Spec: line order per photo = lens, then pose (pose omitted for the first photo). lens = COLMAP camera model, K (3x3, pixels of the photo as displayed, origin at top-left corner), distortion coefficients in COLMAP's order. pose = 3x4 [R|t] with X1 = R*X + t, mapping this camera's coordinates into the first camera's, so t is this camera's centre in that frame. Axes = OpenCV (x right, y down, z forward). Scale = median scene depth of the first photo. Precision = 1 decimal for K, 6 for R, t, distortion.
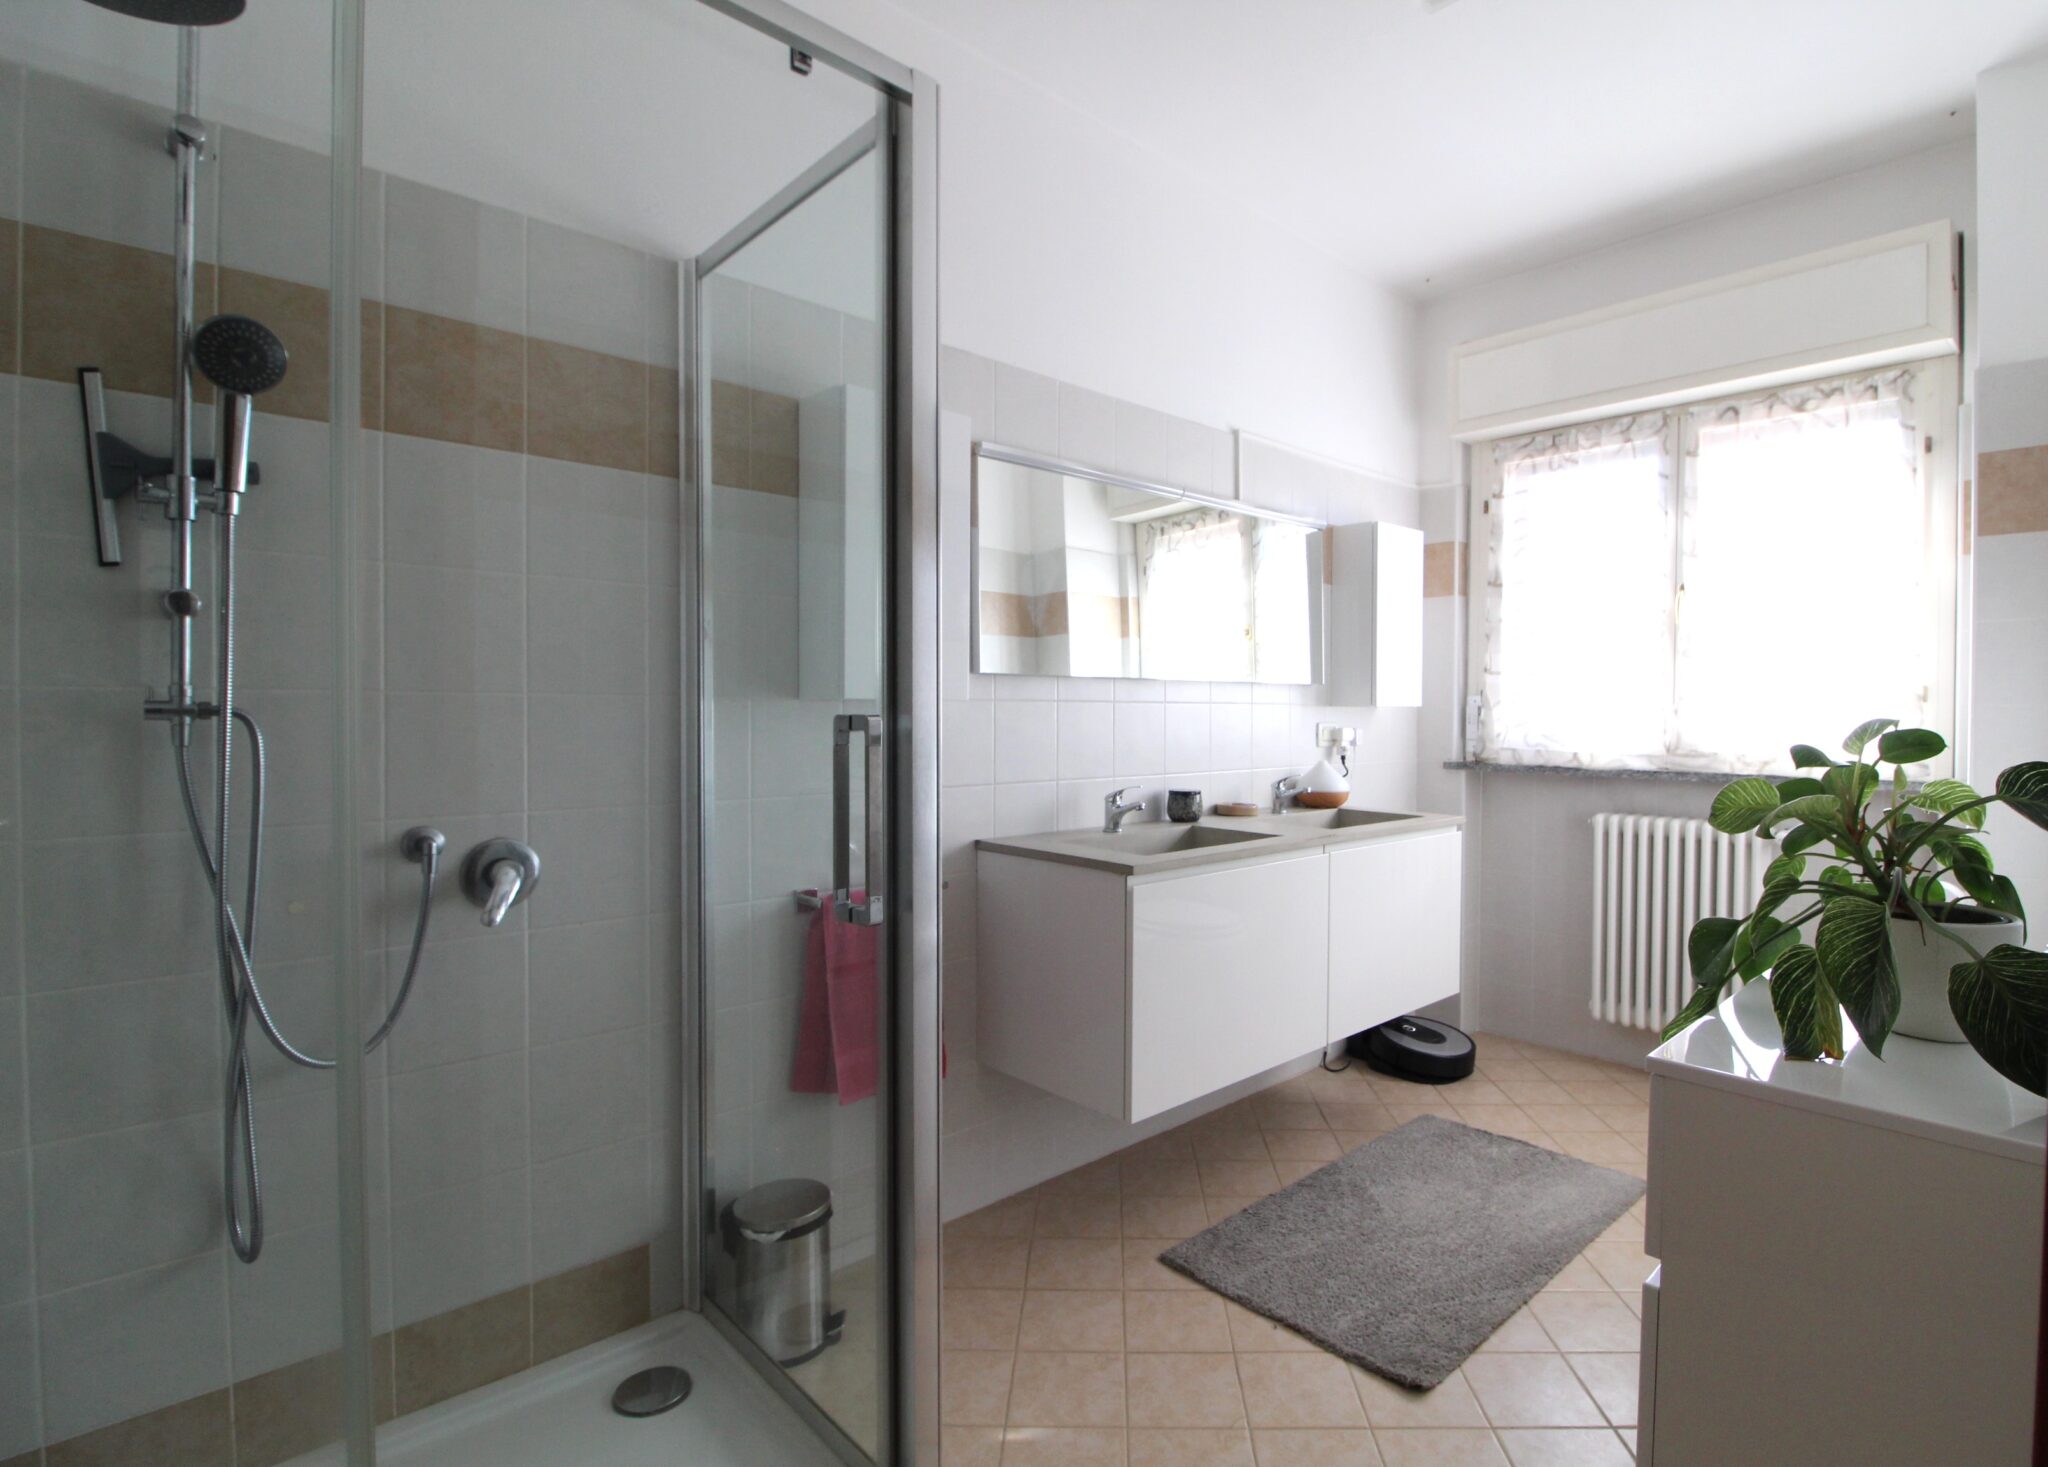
lens RADIAL K [[1010.3, 0, 1103.7], [0, 1010.3, 736.5], [0, 0, 1]] dist [0.000729, -0.000268]
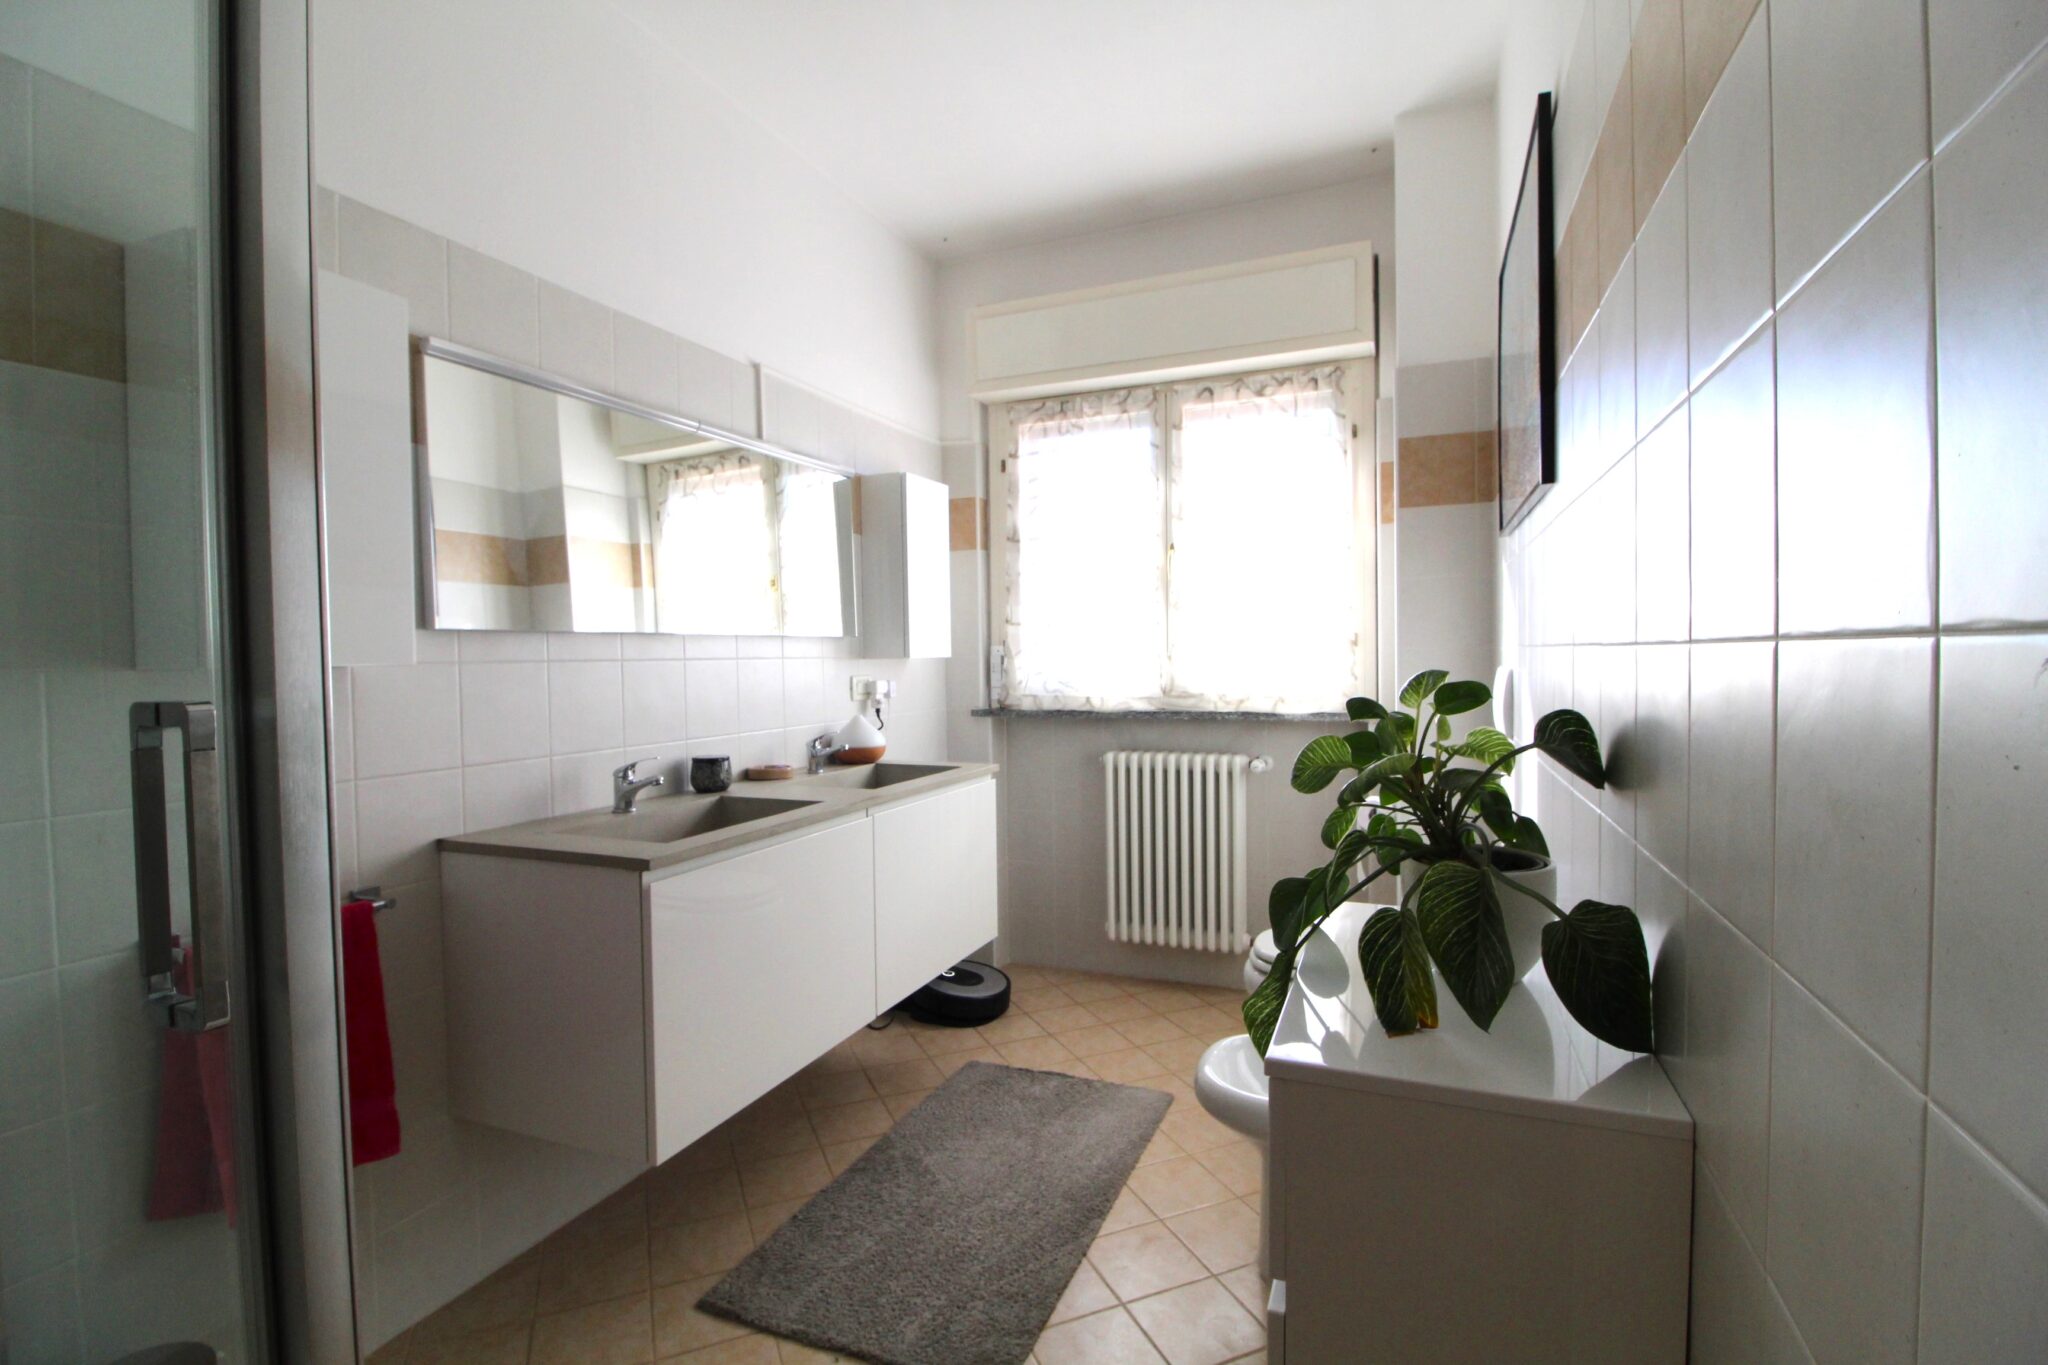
lens RADIAL K [[955.0, 0, 1024.7], [0, 955.0, 678.0], [0, 0, 1]] dist [0.001304, -0.013262]
pose [[0.920594, -0.028228, 0.389498, 0.008419], [0.030418, 0.999537, 0.000545, -0.008802], [-0.389333, 0.011346, 0.921027, 0.105605]]
